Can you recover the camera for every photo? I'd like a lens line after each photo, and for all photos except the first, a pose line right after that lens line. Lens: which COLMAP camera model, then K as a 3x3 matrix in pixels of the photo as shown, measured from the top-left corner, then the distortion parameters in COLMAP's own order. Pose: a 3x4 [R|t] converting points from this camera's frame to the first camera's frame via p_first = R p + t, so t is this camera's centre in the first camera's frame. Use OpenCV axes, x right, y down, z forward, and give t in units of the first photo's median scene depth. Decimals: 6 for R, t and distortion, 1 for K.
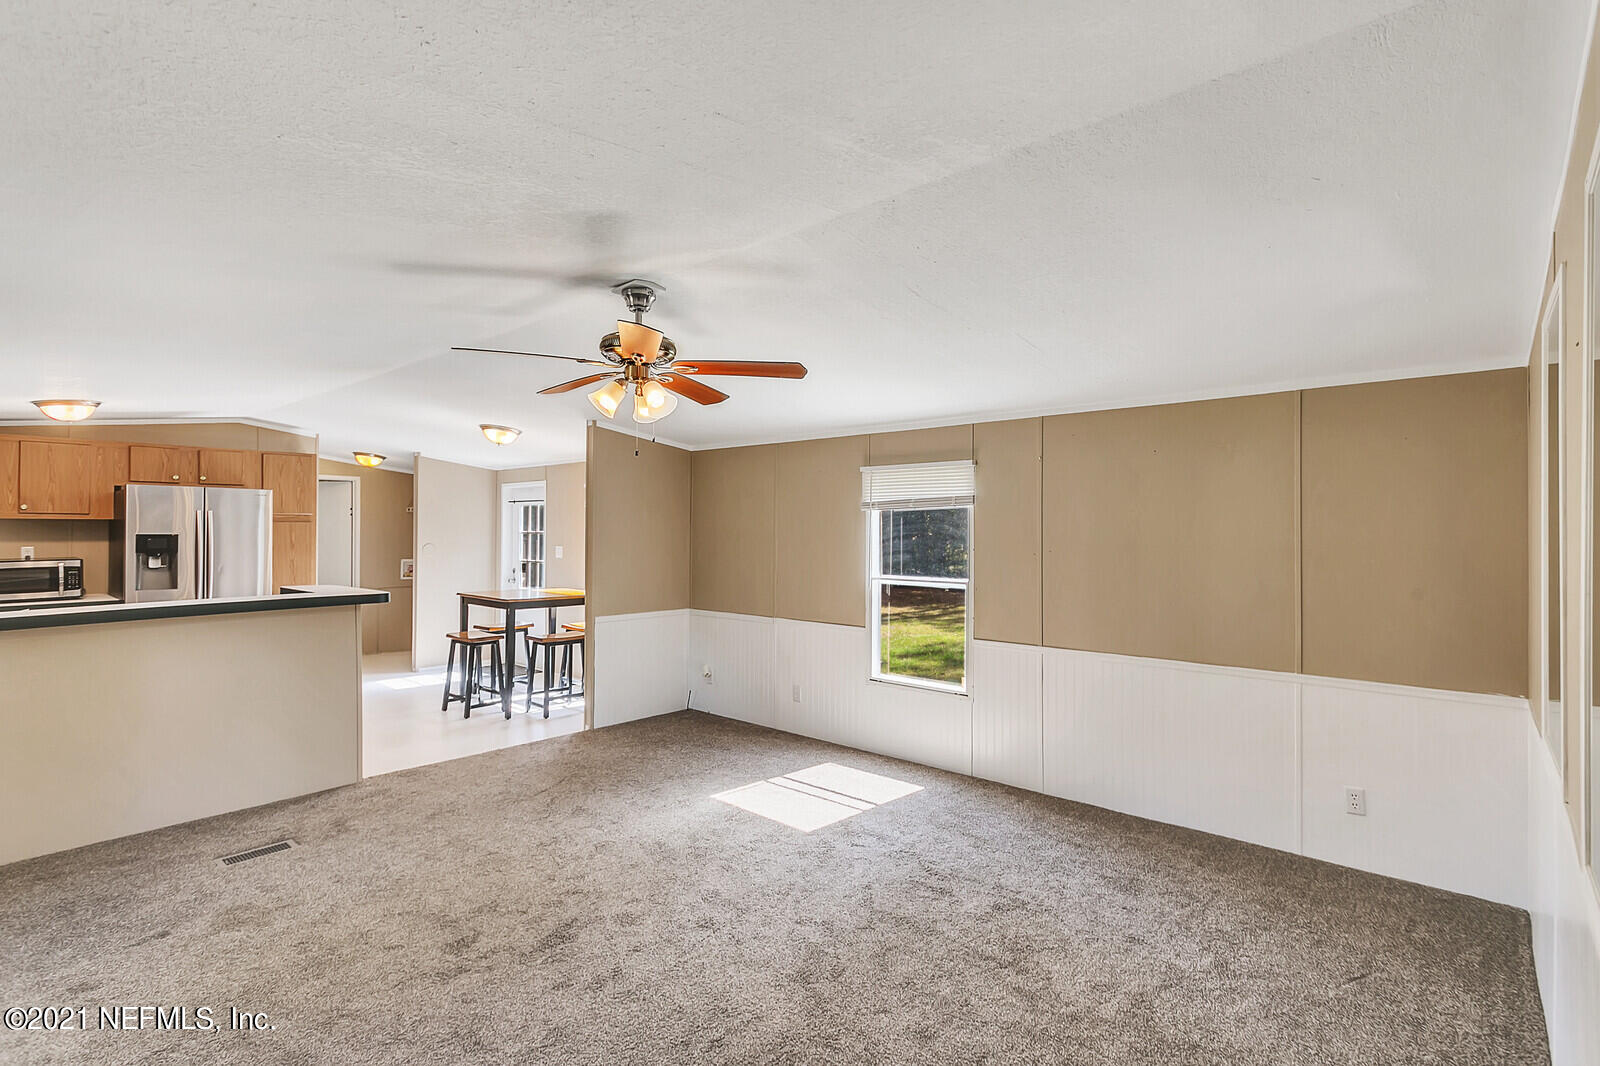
lens RADIAL K [[781.2, 0, 800.0], [0, 781.2, 533.0], [0, 0, 1]] dist [0.011235, -0.000959]
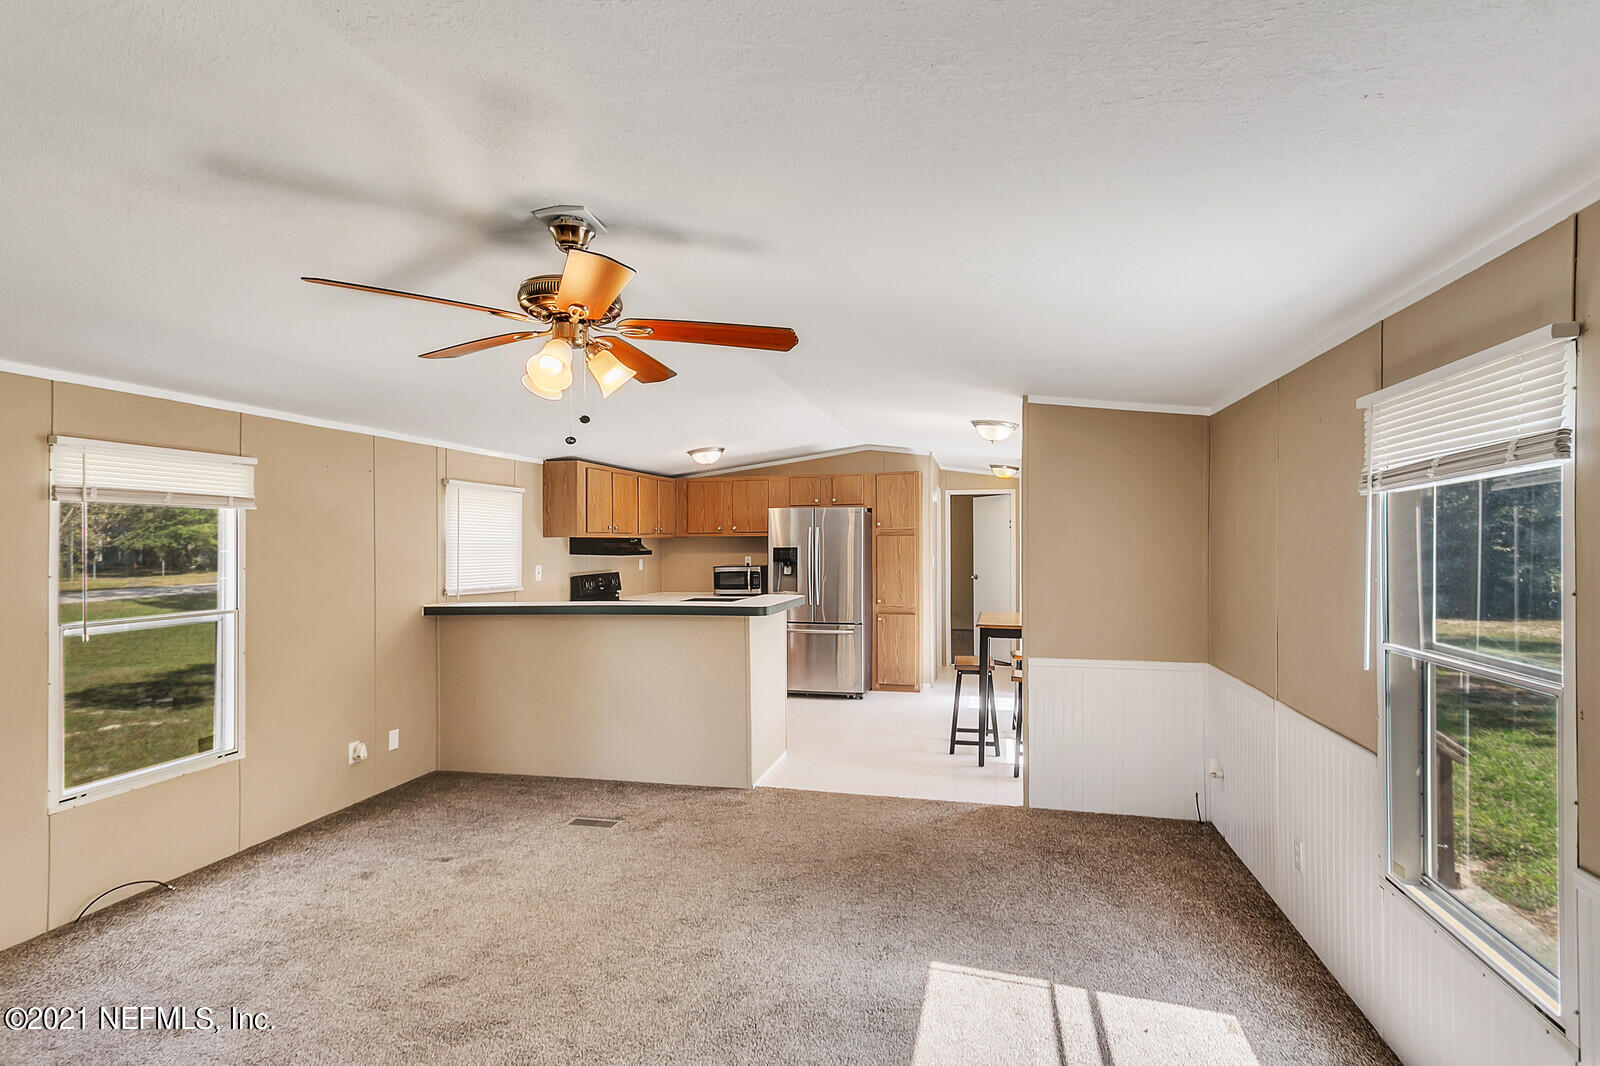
lens RADIAL K [[781.2, 0, 800.0], [0, 781.2, 533.0], [0, 0, 1]] dist [0.011235, -0.000959]
pose [[0.469174, -0.016865, -0.882945, 0.375757], [0.002362, 0.999838, -0.017842, 0.001583], [0.883103, 0.006285, 0.469138, 0.572375]]
